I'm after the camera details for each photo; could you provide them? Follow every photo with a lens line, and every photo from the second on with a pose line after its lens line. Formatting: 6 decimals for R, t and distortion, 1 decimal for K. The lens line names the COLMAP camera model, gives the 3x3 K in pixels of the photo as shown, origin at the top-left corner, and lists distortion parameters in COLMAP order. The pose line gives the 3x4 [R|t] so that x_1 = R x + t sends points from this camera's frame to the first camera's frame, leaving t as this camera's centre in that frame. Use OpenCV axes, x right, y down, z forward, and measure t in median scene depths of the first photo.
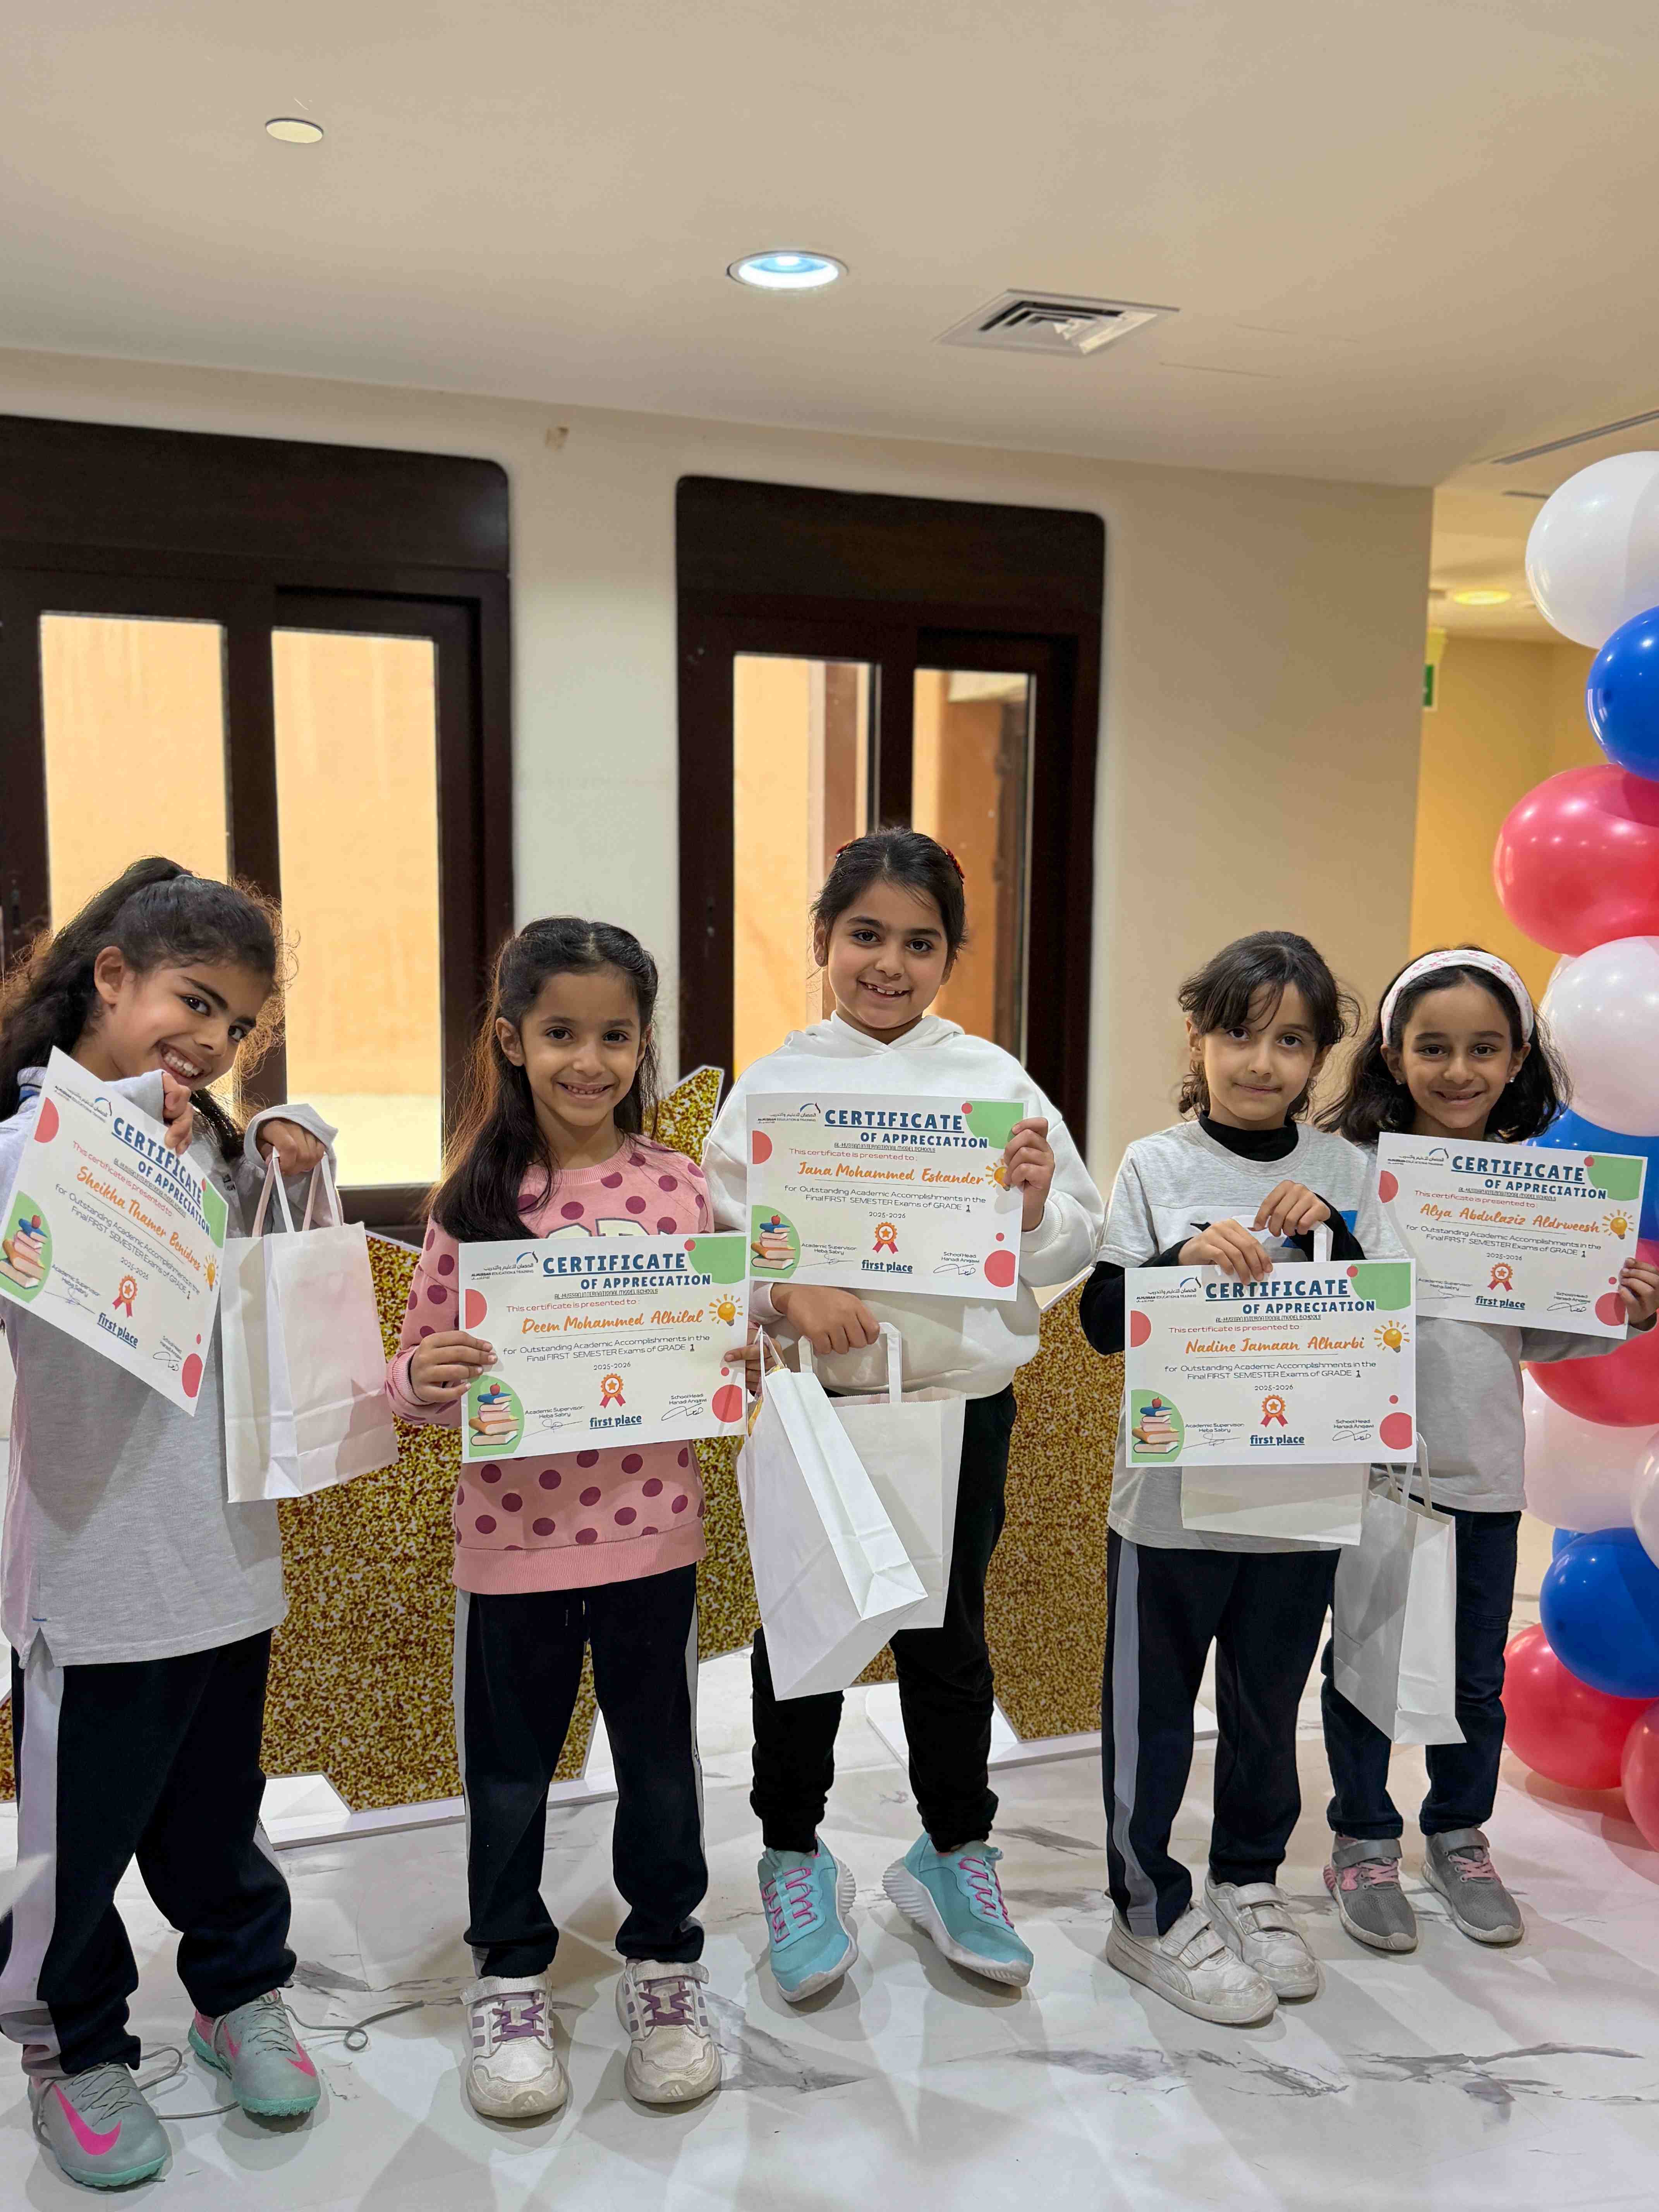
lens RADIAL K [[1872.6, 0, 830.8], [0, 1872.6, 1111.4], [0, 0, 1]] dist [0.099555, -0.152202]
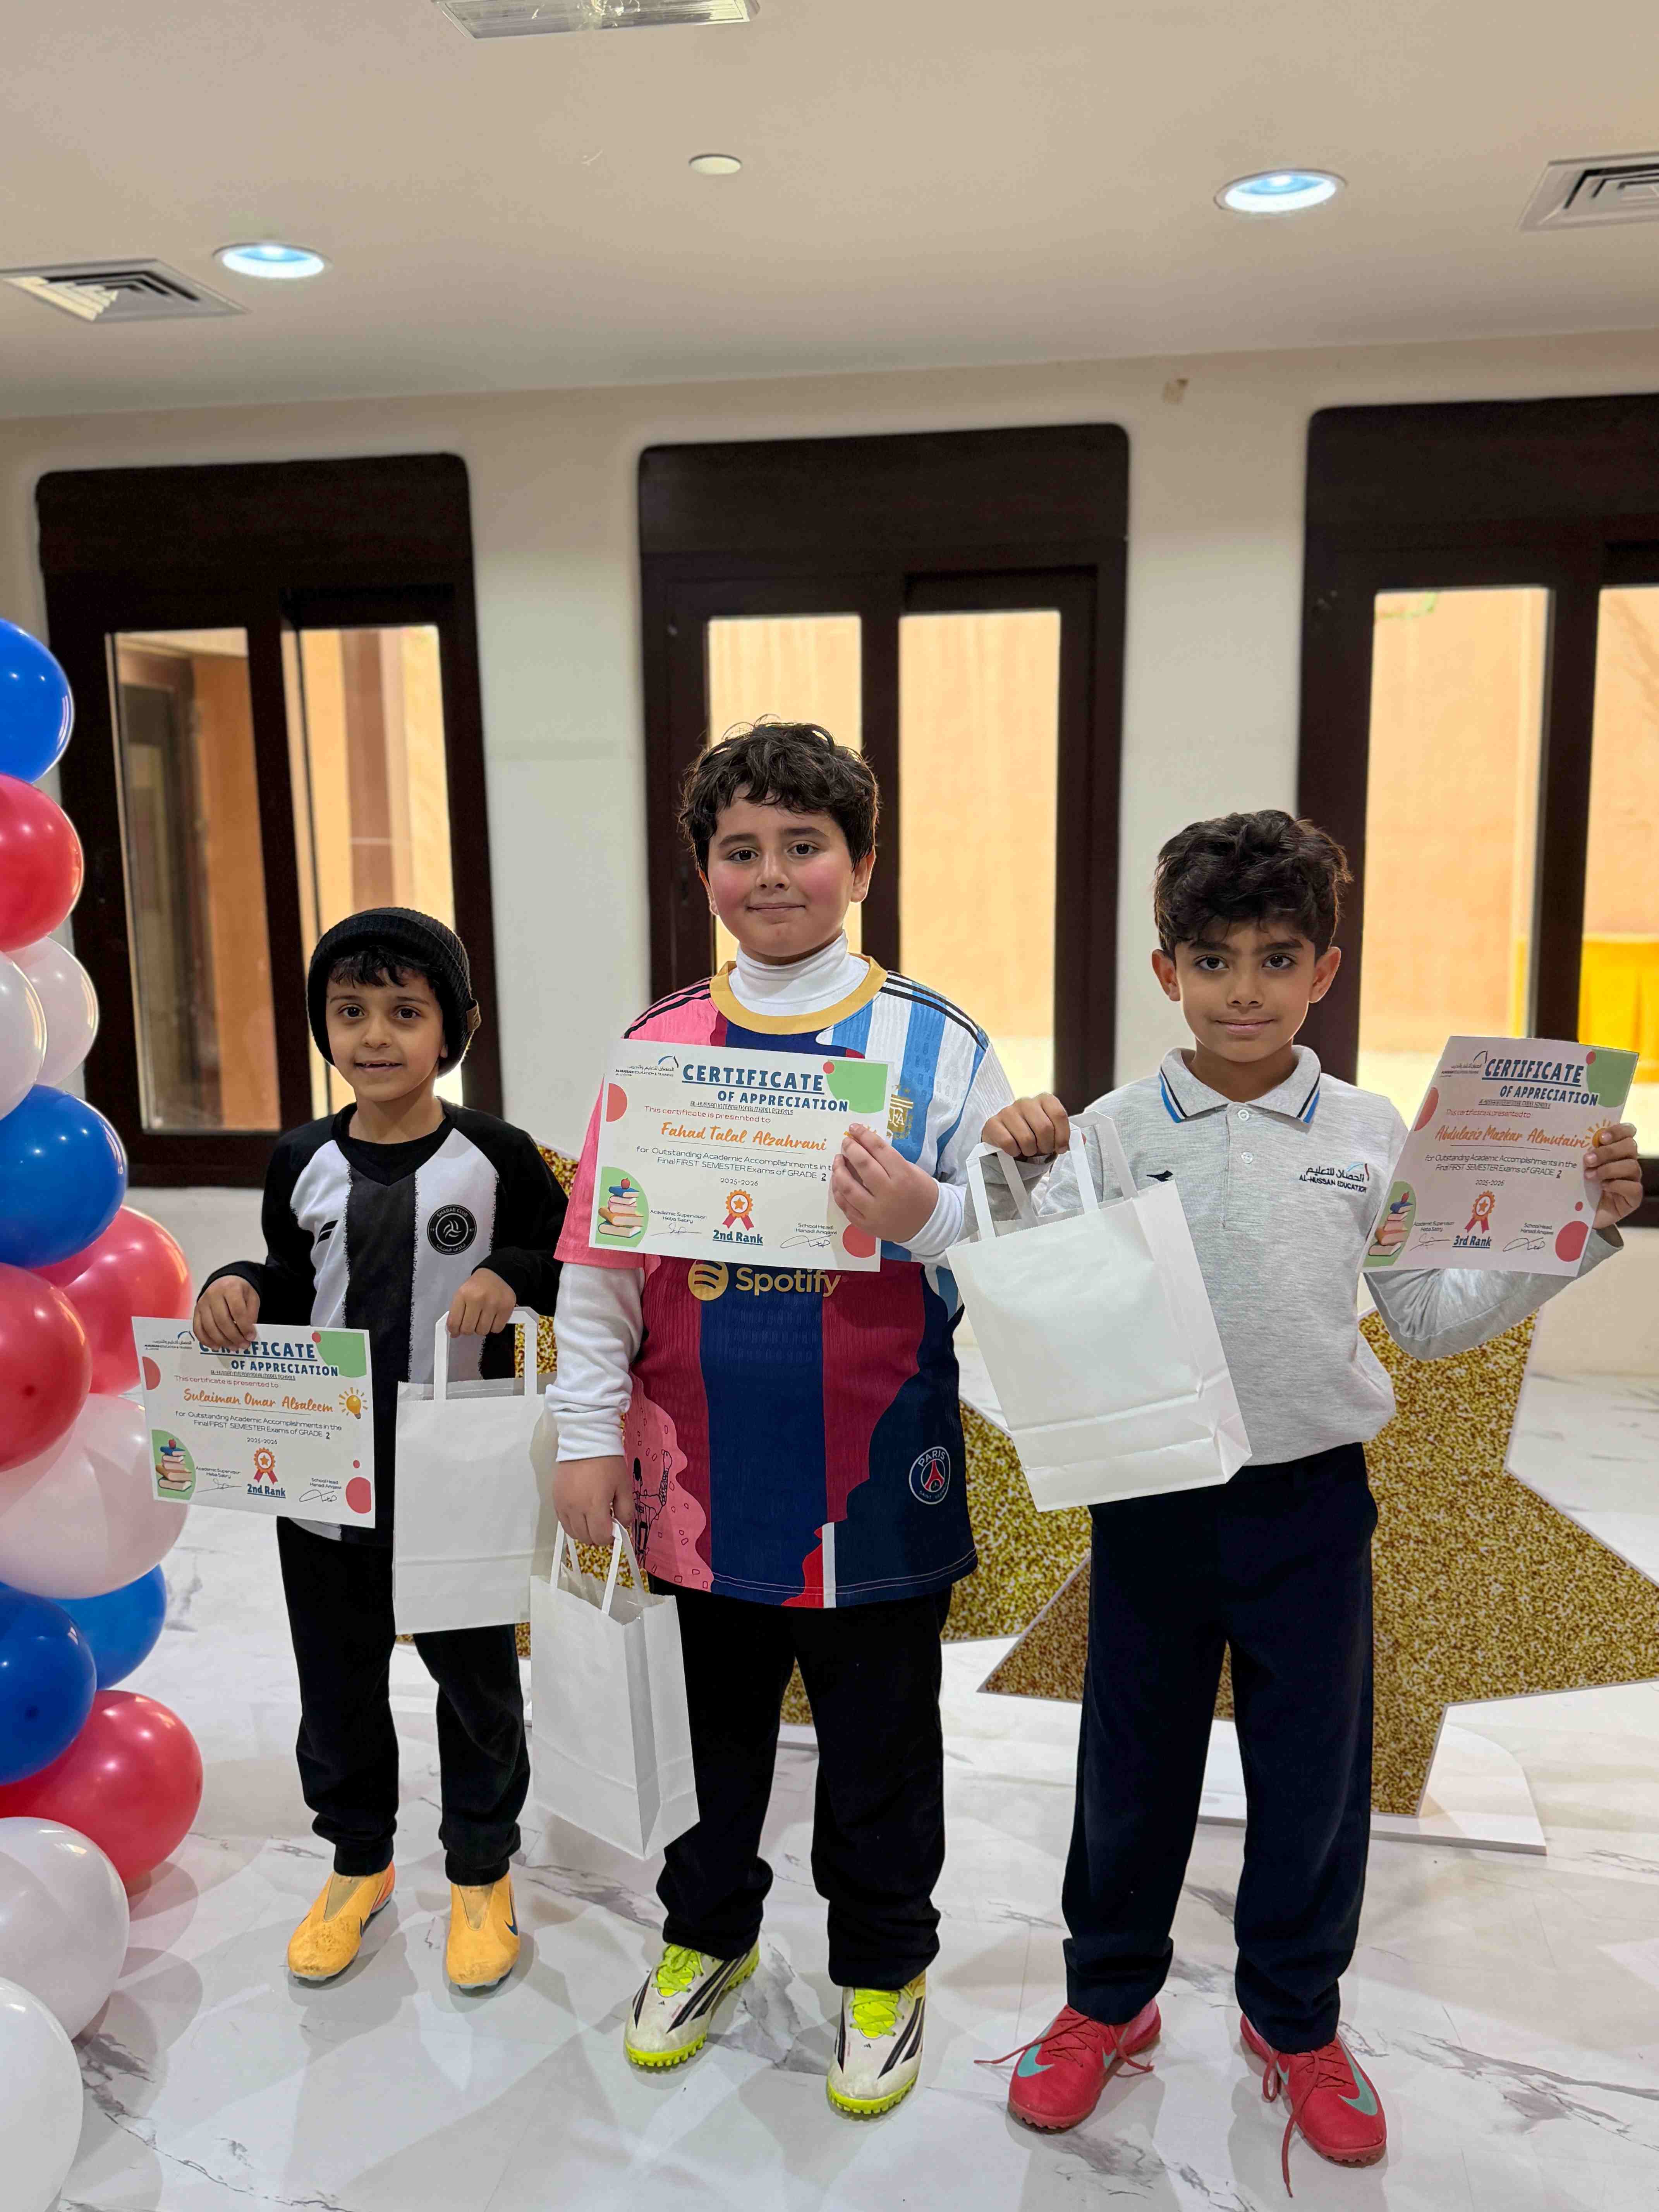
lens RADIAL K [[1869.2, 0, 829.5], [0, 1869.2, 1106.0], [0, 0, 1]] dist [0.123711, -0.198699]
pose [[0.855067, 0.057572, -0.515311, 0.283587], [-0.043489, 0.998278, 0.039368, -0.022747], [0.516690, -0.011252, 0.856099, 0.082201]]
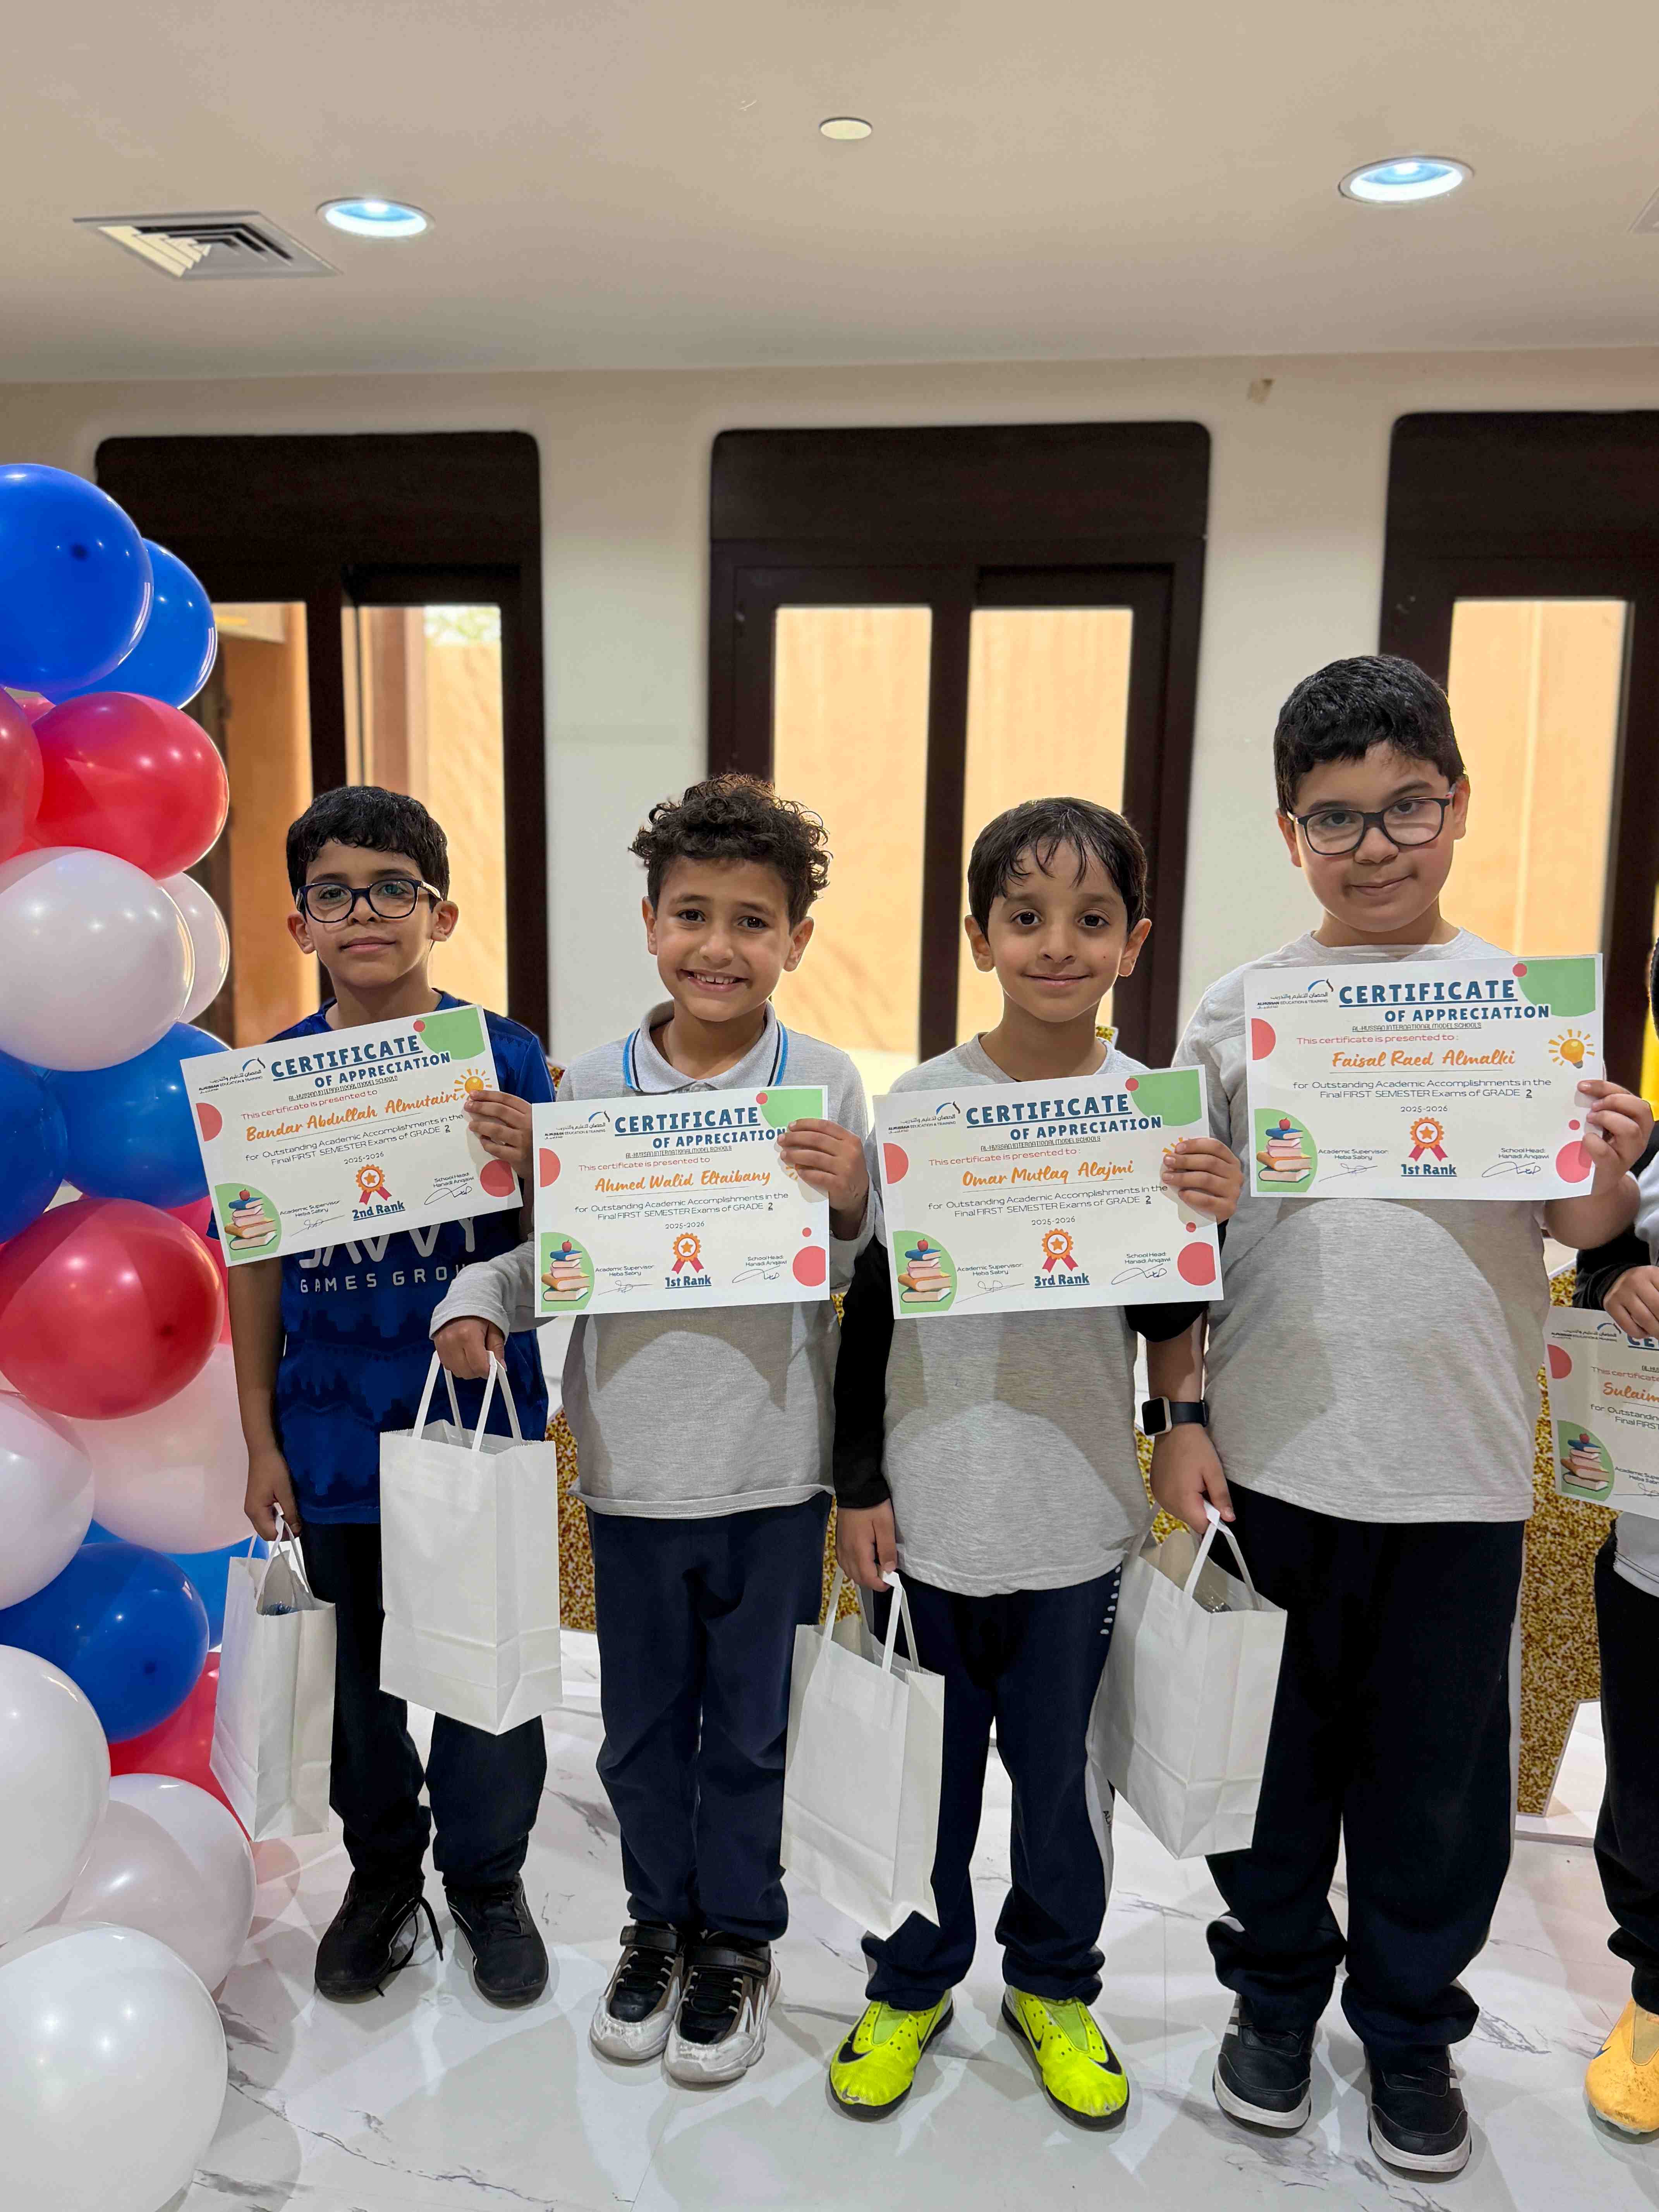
lens RADIAL K [[1872.6, 0, 830.8], [0, 1872.6, 1111.4], [0, 0, 1]] dist [0.099555, -0.152202]
pose [[0.862060, 0.076223, -0.501041, 0.225357], [-0.072904, 0.996994, 0.026239, 0.004227], [0.501534, 0.013908, 0.865026, 0.065105]]
